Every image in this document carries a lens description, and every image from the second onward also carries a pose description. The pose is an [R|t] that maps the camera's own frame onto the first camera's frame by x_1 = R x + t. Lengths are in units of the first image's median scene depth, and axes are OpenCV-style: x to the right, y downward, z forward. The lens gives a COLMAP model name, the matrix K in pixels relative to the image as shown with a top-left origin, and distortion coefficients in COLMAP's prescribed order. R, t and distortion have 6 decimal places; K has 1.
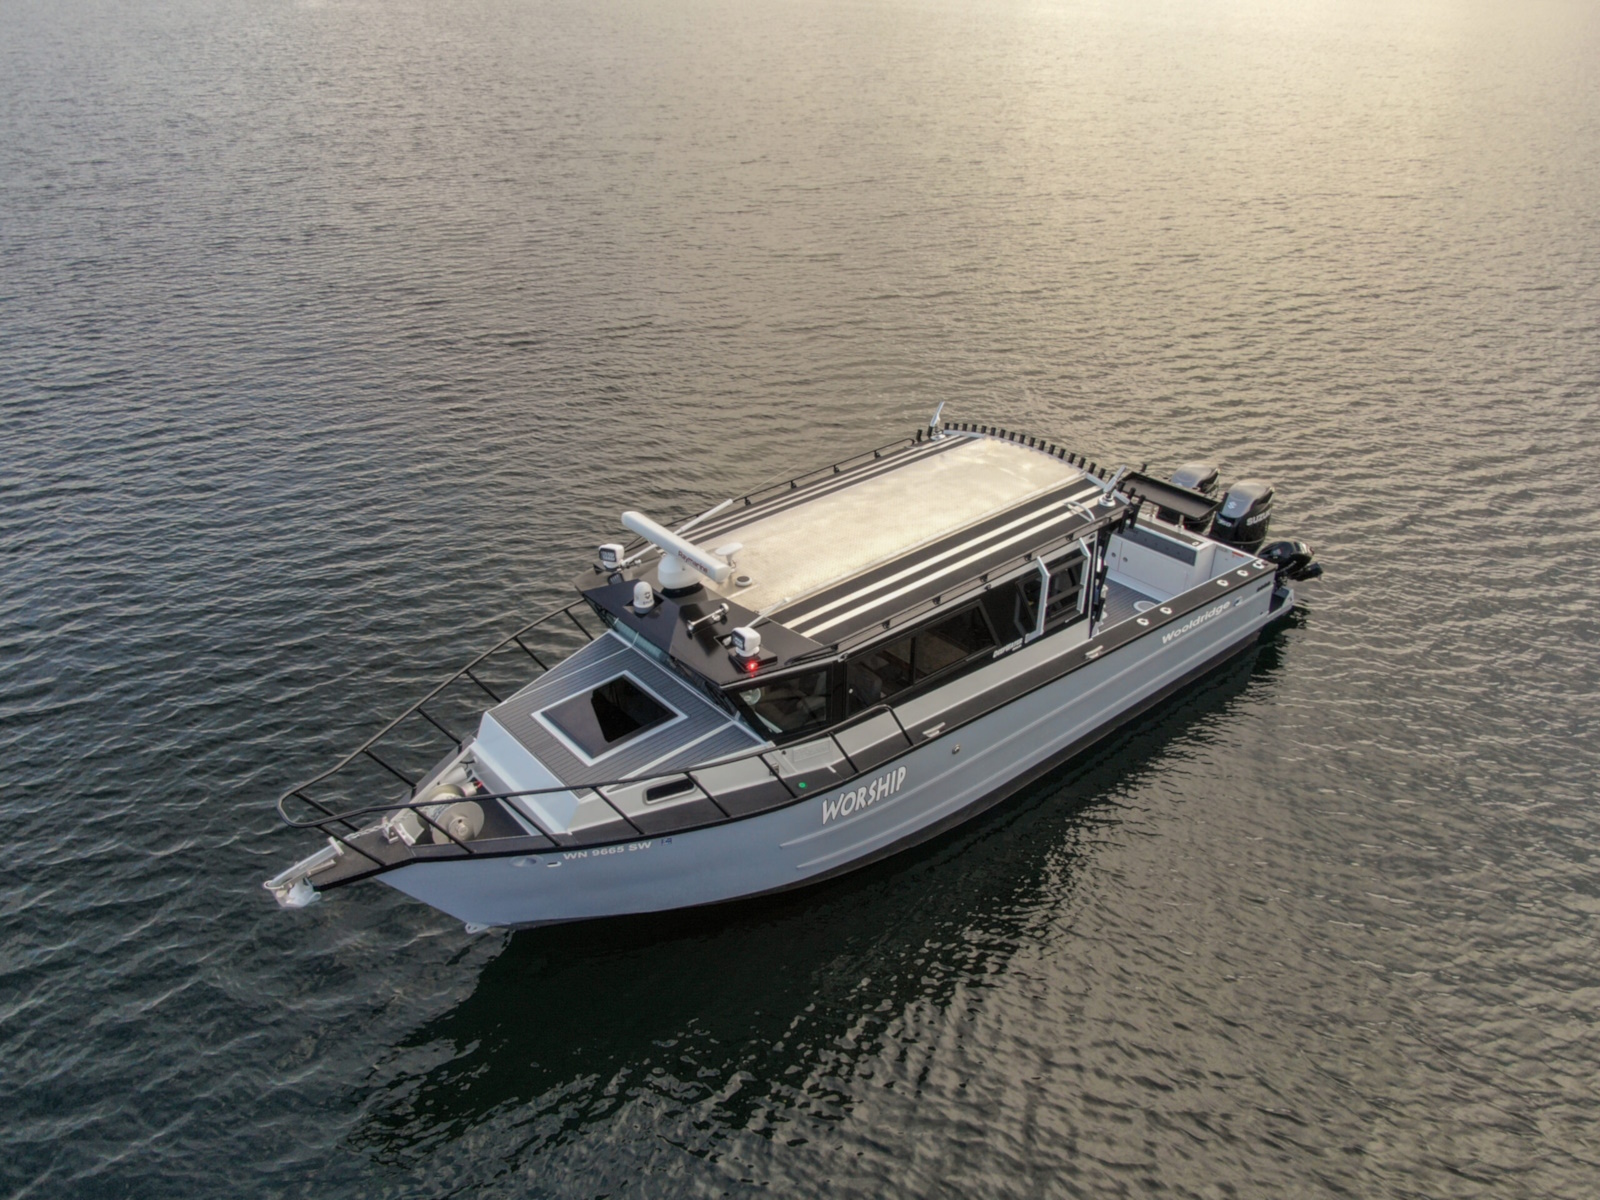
lens RADIAL K [[1132.0, 0, 800.0], [0, 1132.0, 600.0], [0, 0, 1]] dist [0.001204, -0.087190]
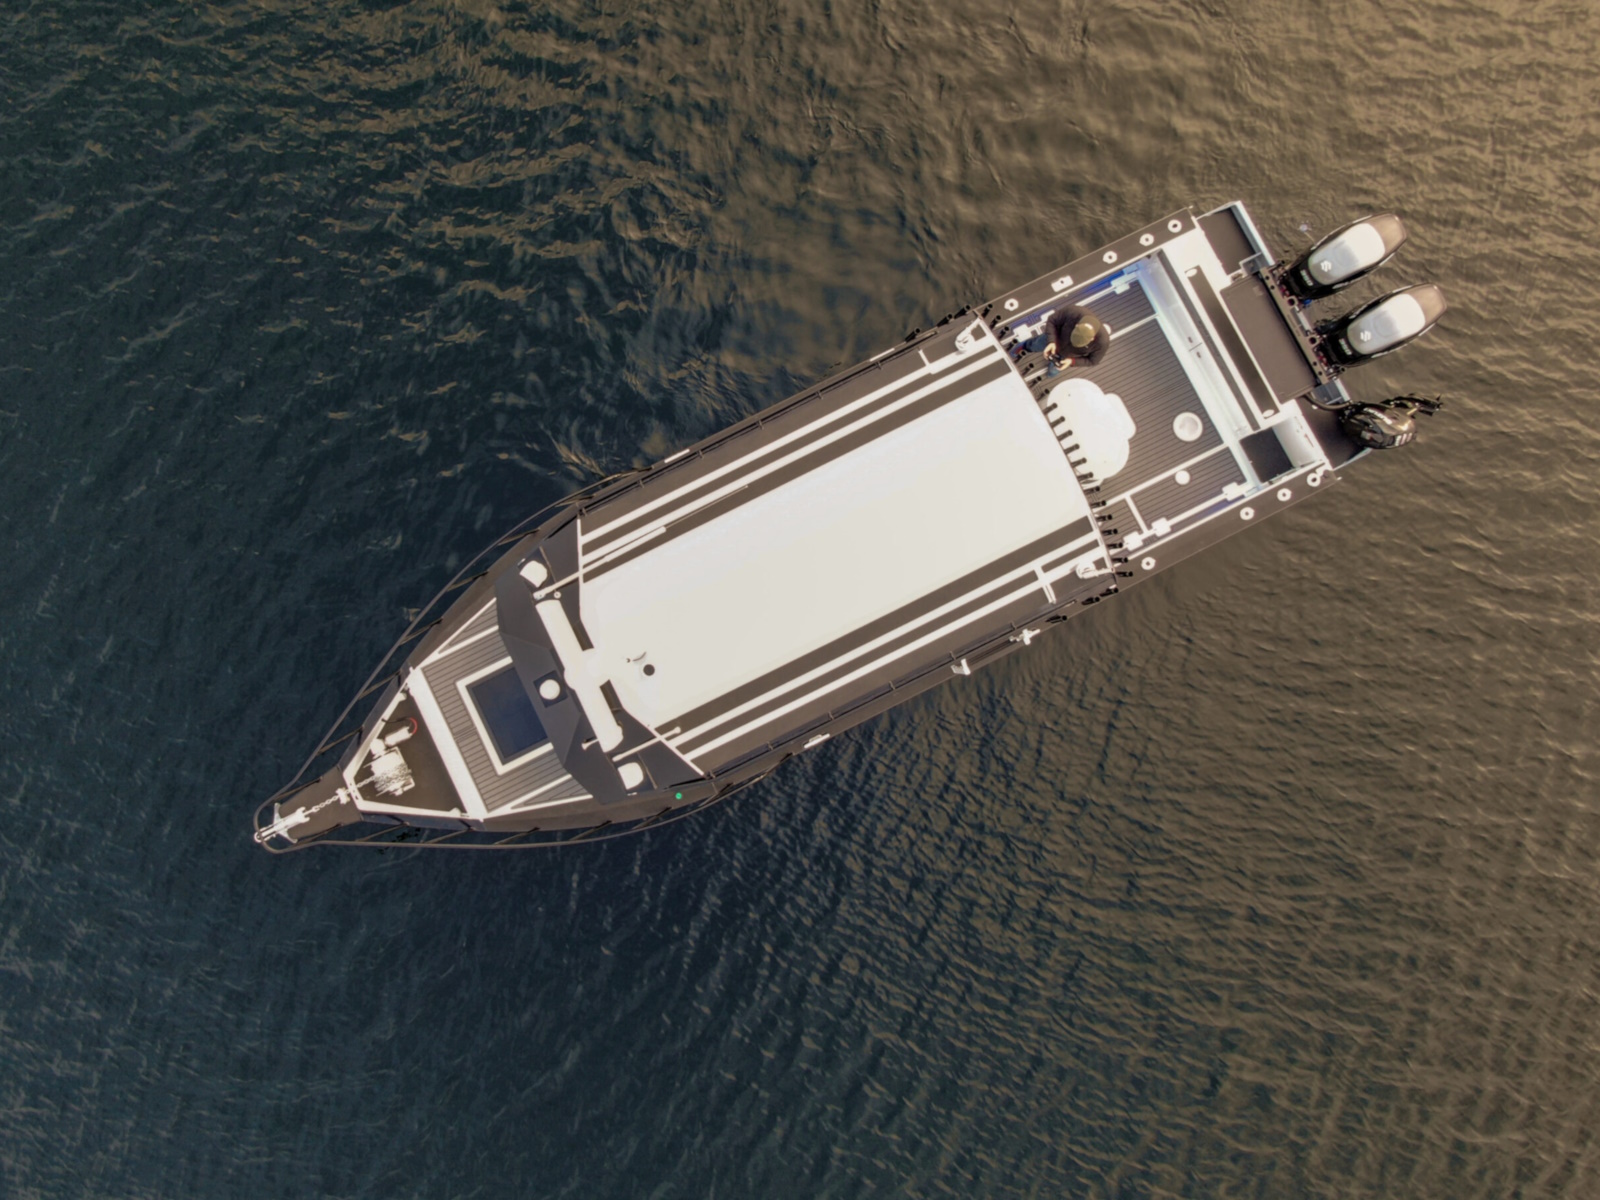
lens RADIAL K [[1132.0, 0, 800.0], [0, 1132.0, 600.0], [0, 0, 1]] dist [0.001204, -0.087190]
pose [[0.969986, 0.241879, 0.024939, 0.044503], [-0.161230, 0.562993, 0.810582, -0.932107], [0.182022, -0.790274, 0.585094, 0.485546]]
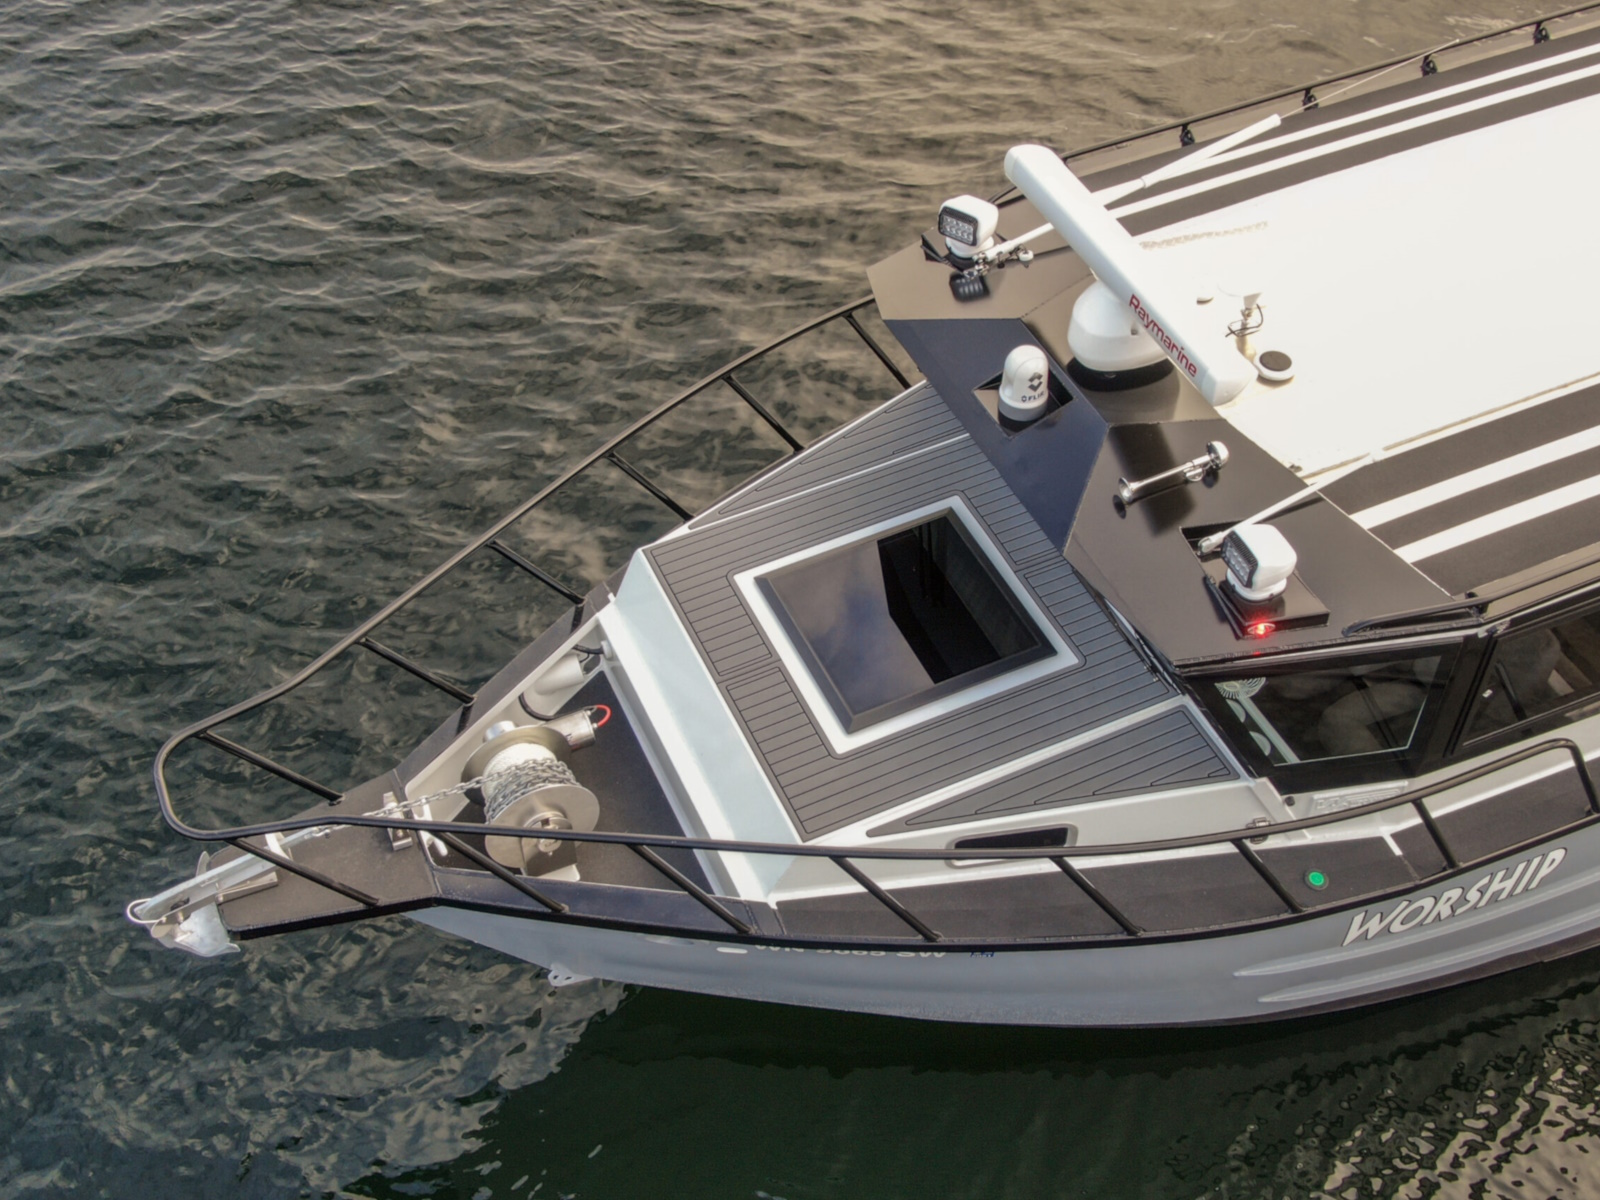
lens RADIAL K [[1929.3, 0, 800.0], [0, 1929.3, 600.0], [0, 0, 1]] dist [-0.007625, -0.010102]
pose [[0.960943, 0.197719, -0.193641, -0.064823], [-0.131757, 0.942166, 0.308161, -0.132446], [0.243371, -0.270612, 0.931418, 0.301493]]
